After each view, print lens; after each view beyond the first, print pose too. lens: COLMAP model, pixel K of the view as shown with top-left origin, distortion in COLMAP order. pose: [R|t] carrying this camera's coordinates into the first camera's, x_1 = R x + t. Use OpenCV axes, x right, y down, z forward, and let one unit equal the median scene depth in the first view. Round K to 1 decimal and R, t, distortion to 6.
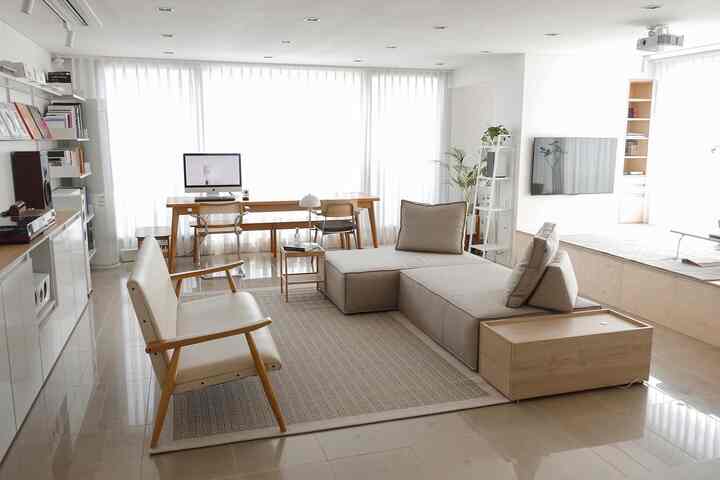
lens RADIAL K [[594.2, 0, 360.0], [0, 594.2, 240.0], [0, 0, 1]] dist [-0.012437, -0.006254]
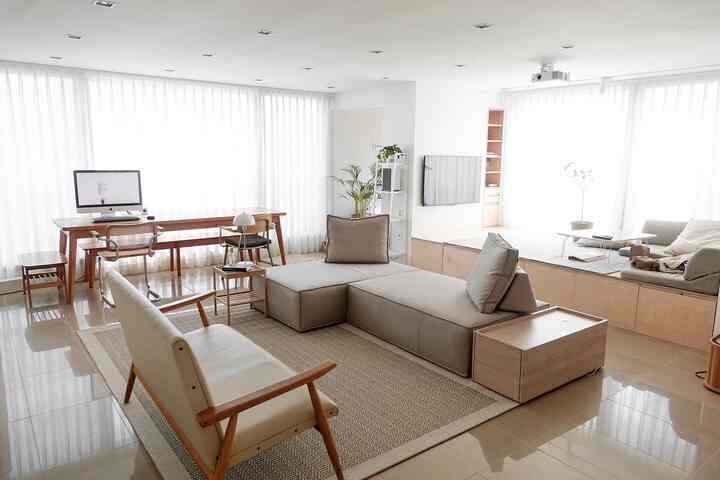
lens RADIAL K [[506.5, 0, 360.0], [0, 506.5, 240.0], [0, 0, 1]] dist [0.002050, -0.000431]
pose [[0.937672, -0.050114, 0.343890, -0.164965], [0.050662, 0.998688, 0.007398, -0.023620], [-0.343810, 0.010486, 0.938981, 0.124840]]
